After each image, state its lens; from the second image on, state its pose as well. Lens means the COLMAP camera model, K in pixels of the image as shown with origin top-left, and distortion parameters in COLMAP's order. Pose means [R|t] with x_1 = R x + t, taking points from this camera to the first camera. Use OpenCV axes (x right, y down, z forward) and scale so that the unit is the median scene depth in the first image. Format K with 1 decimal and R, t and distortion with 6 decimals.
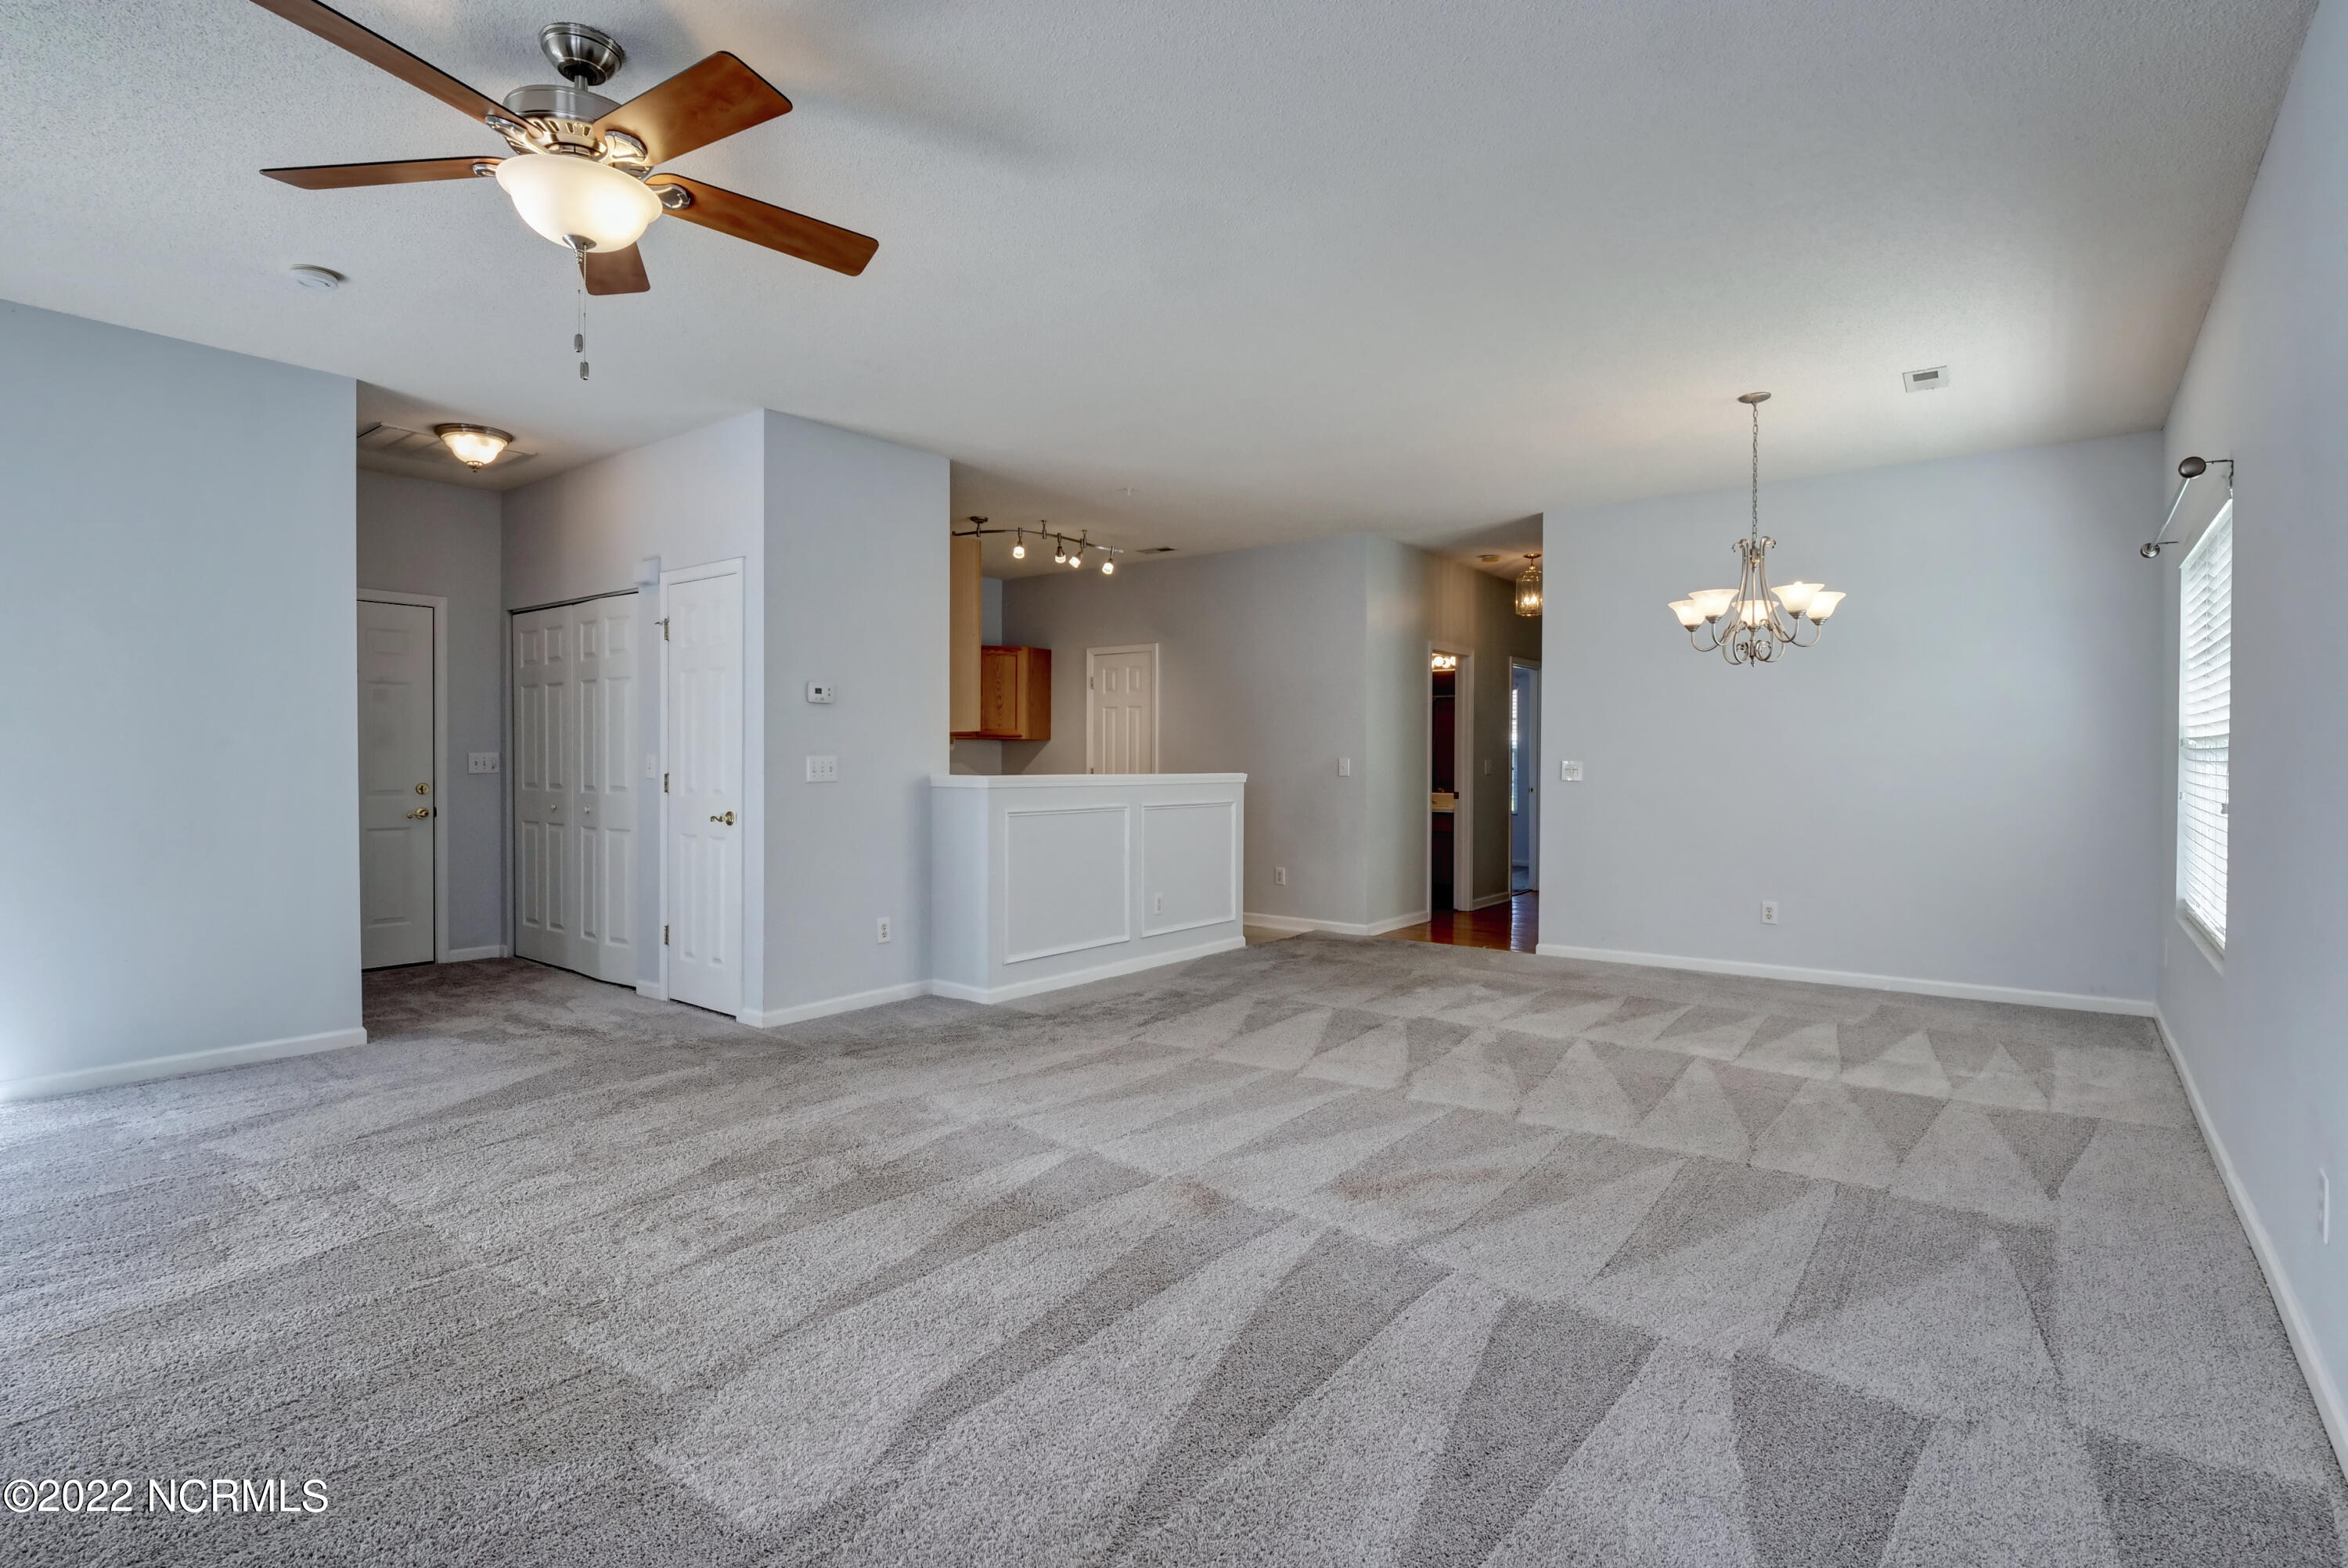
lens RADIAL K [[1148.9, 0, 1167.2], [0, 1148.9, 769.0], [0, 0, 1]] dist [-0.010622, -0.000631]
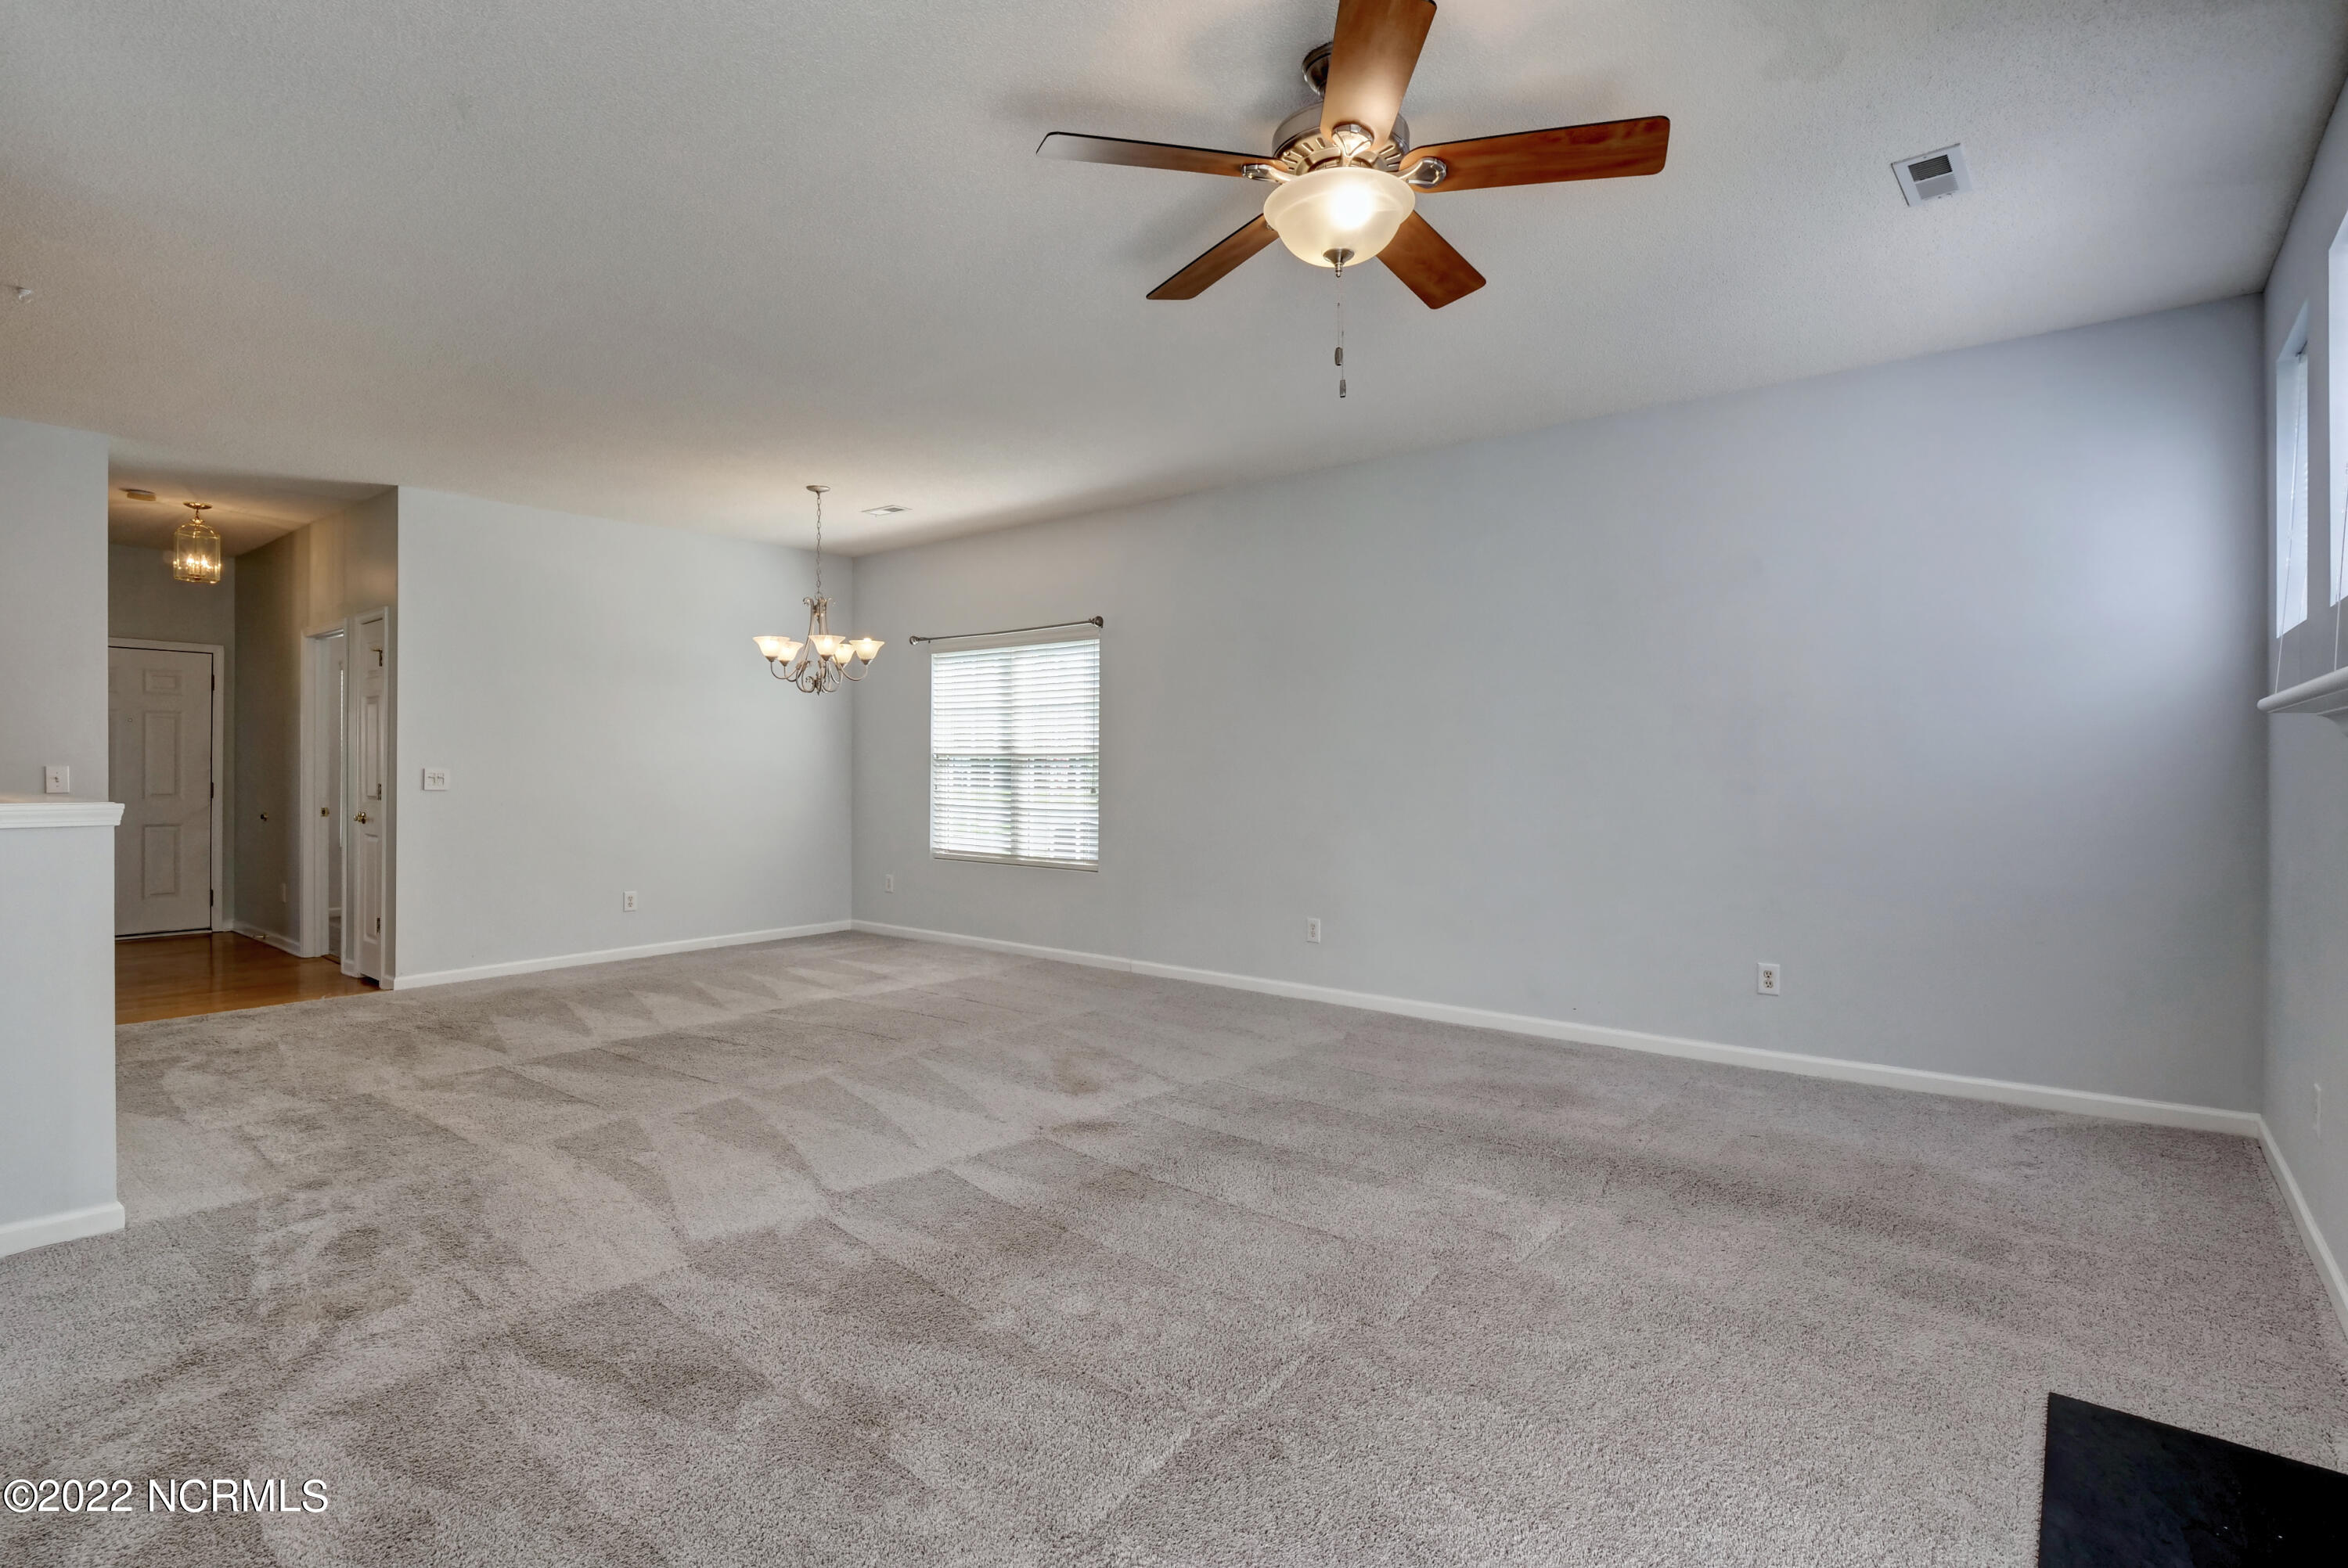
lens RADIAL K [[1148.9, 0, 1167.2], [0, 1148.9, 769.0], [0, 0, 1]] dist [-0.010622, -0.000631]
pose [[0.026363, -0.007414, 0.999625, -0.953592], [0.009183, 0.999932, 0.007174, -0.014553], [-0.999610, 0.008990, 0.026430, 0.698825]]
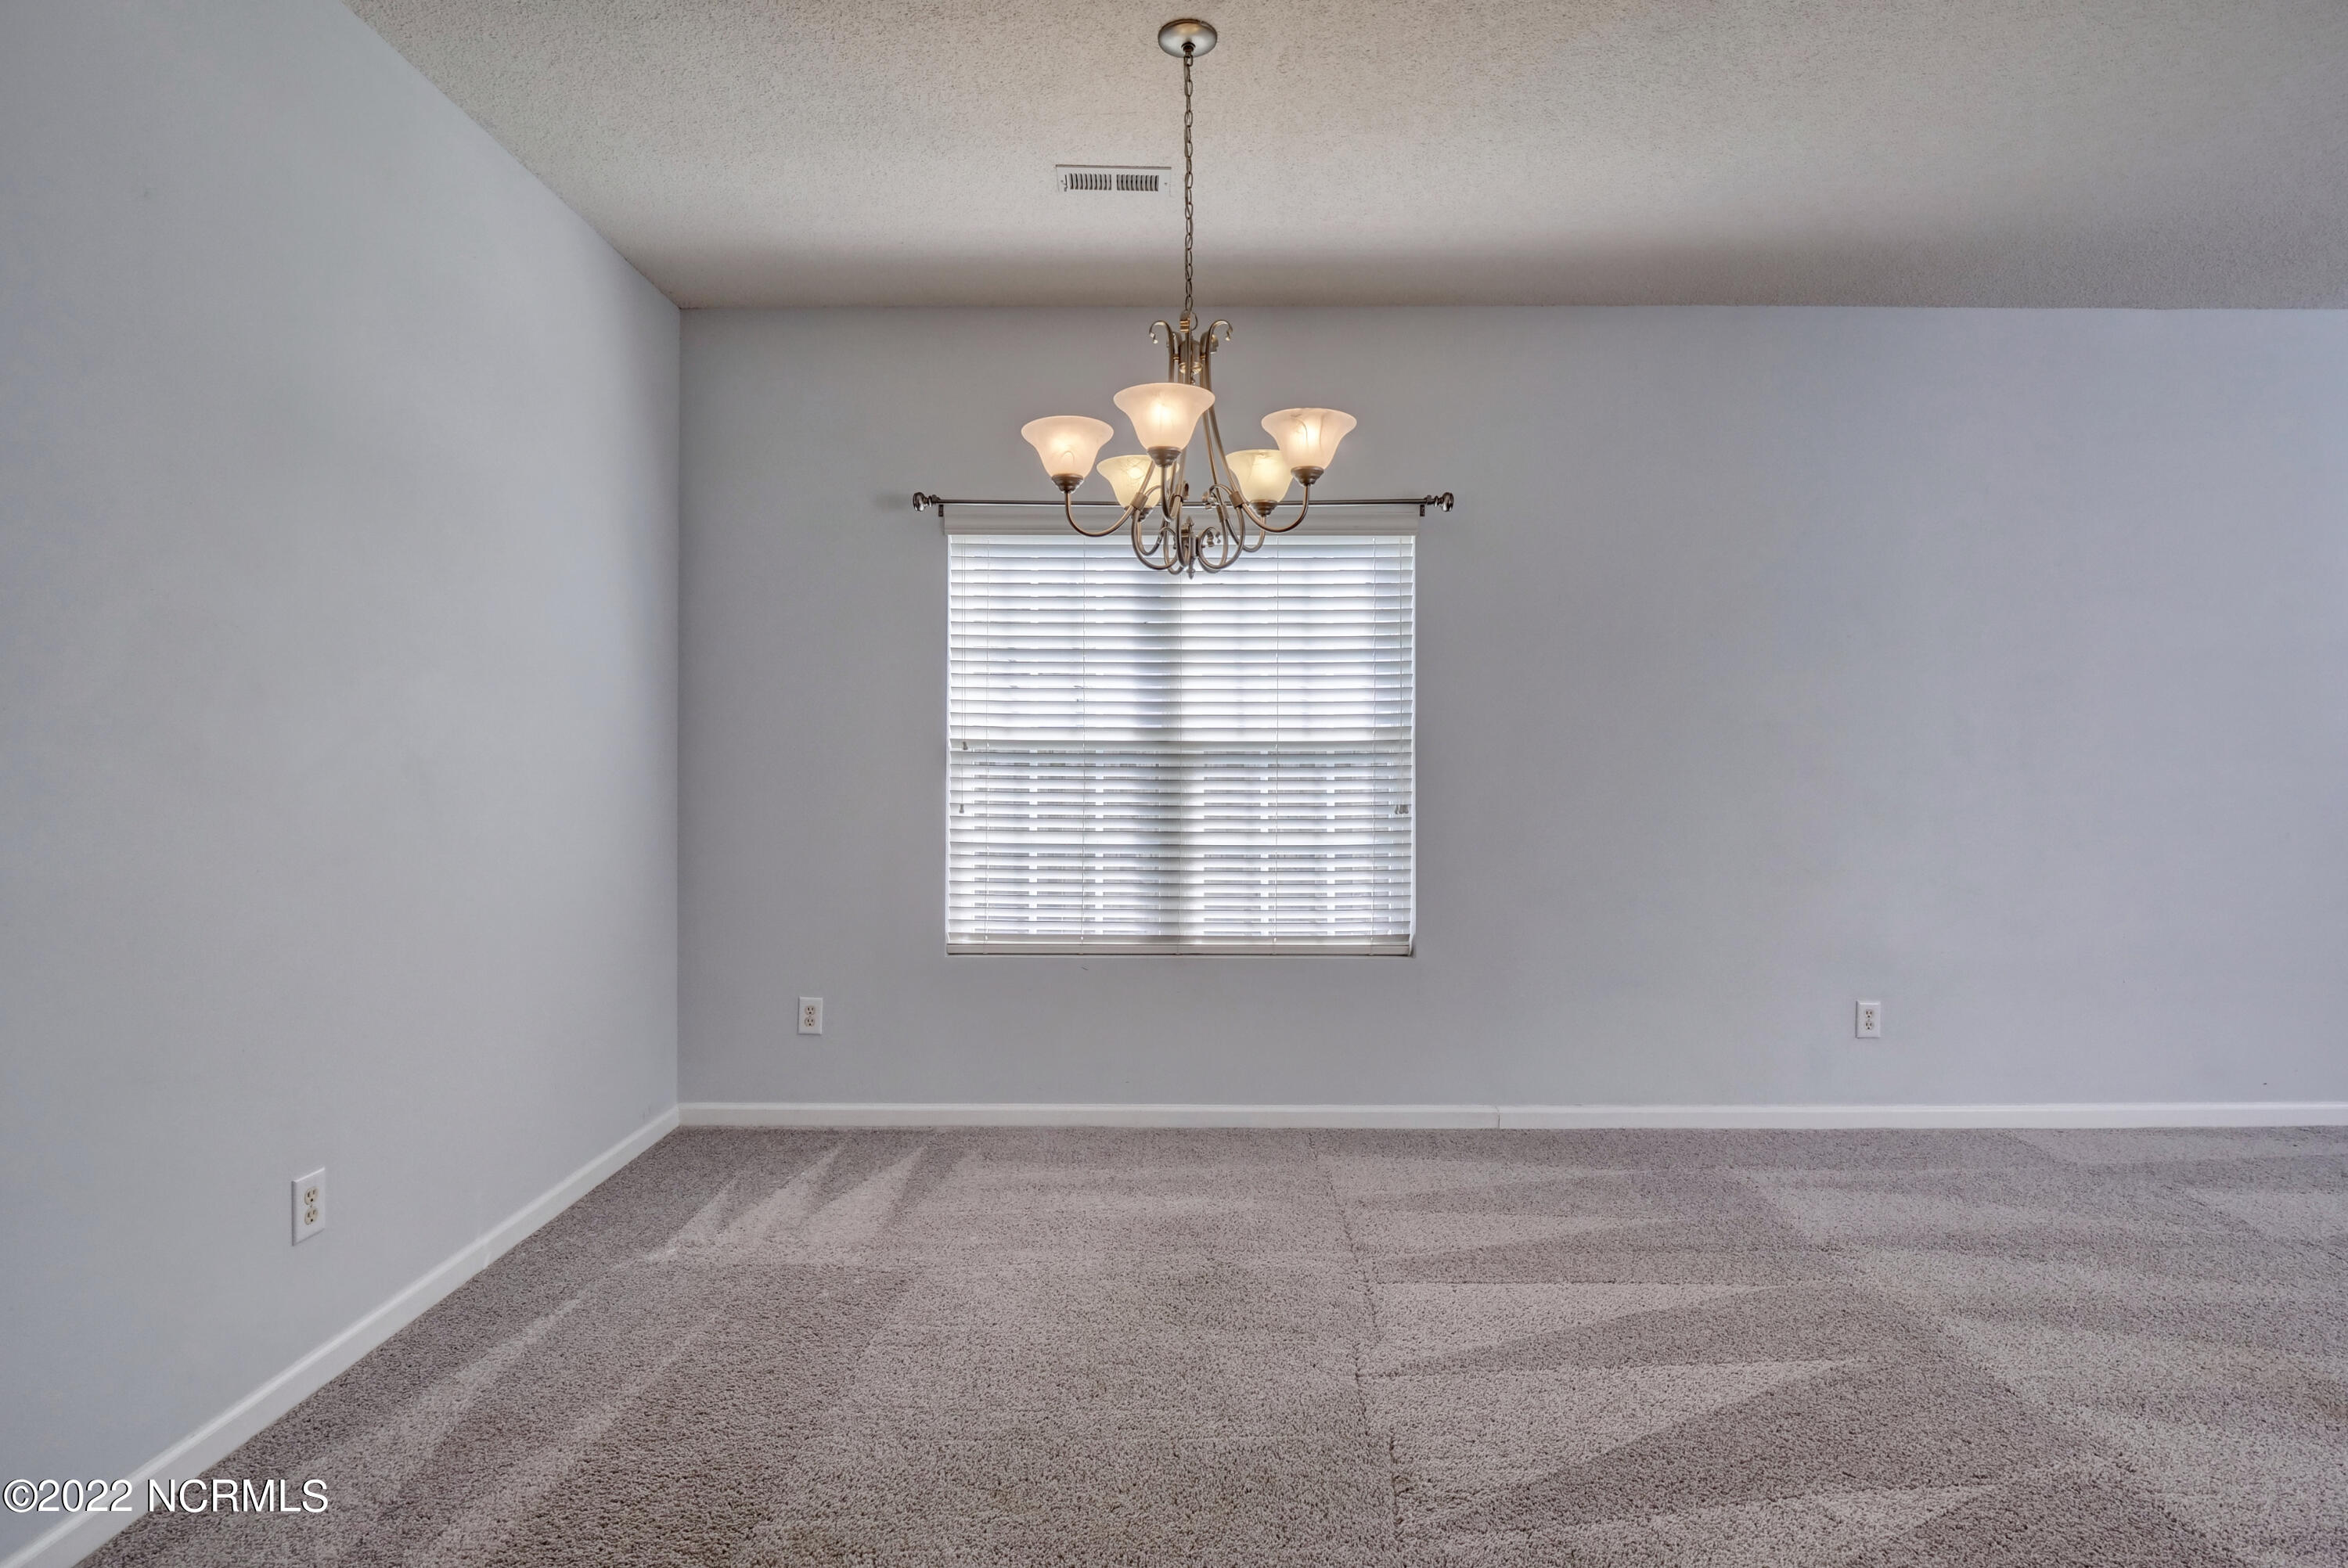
lens RADIAL K [[1148.9, 0, 1167.2], [0, 1148.9, 769.0], [0, 0, 1]] dist [-0.010622, -0.000631]
pose [[-0.608528, -0.007674, 0.793496, 0.140092], [0.004758, 0.999900, 0.013320, -0.018553], [-0.793518, 0.011881, -0.608430, 1.599046]]
